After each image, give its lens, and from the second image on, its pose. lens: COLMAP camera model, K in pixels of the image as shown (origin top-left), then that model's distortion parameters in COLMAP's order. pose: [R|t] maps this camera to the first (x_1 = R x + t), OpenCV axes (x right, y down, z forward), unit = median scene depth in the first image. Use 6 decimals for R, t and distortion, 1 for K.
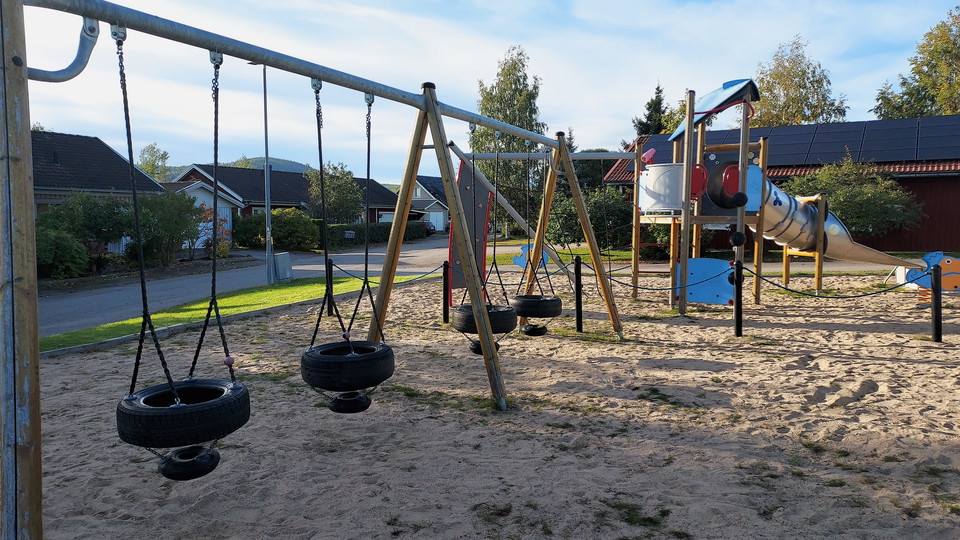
lens RADIAL K [[698.9, 0, 480.1], [0, 698.9, 274.8], [0, 0, 1]] dist [0.046649, -0.002941]
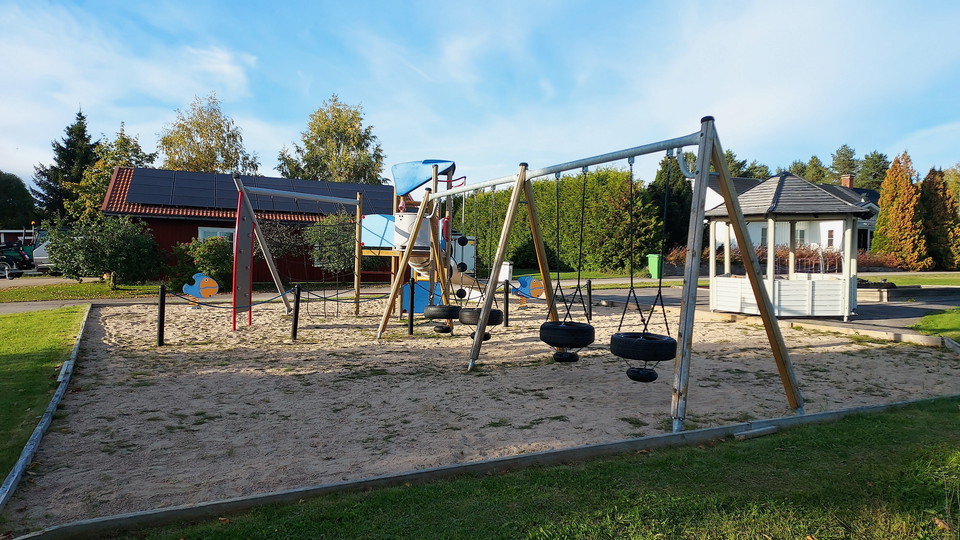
lens RADIAL K [[698.9, 0, 480.1], [0, 698.9, 274.8], [0, 0, 1]] dist [0.046649, -0.002941]
pose [[0.610585, 0.002745, 0.791946, -0.172182], [0.041607, 0.998502, -0.035540, 0.004162], [-0.790857, 0.054650, 0.609556, 0.014693]]
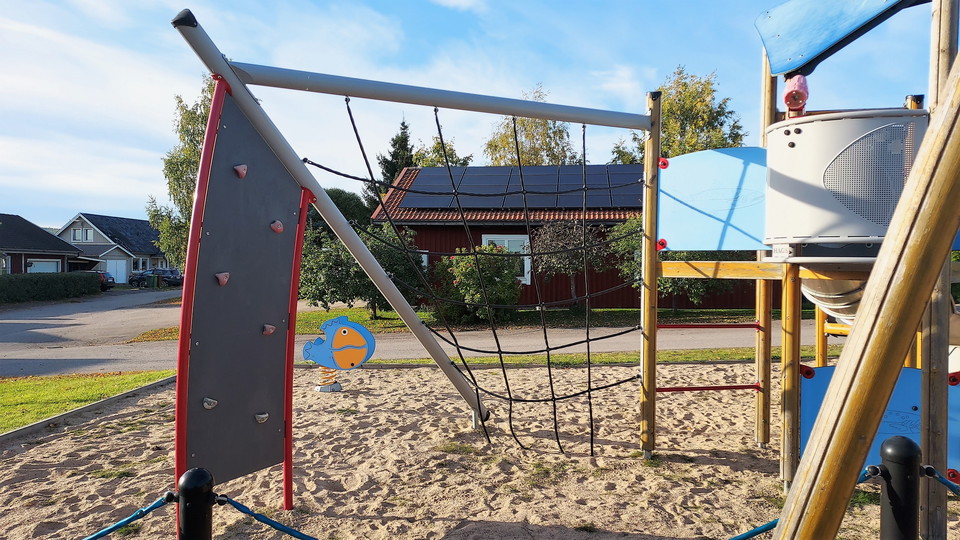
lens RADIAL K [[698.9, 0, 480.1], [0, 698.9, 274.8], [0, 0, 1]] dist [0.046649, -0.002941]
pose [[0.915725, 0.003286, 0.401792, -0.012459], [0.026300, 0.997332, -0.068097, -0.013076], [-0.400944, 0.072926, 0.913196, 0.172597]]
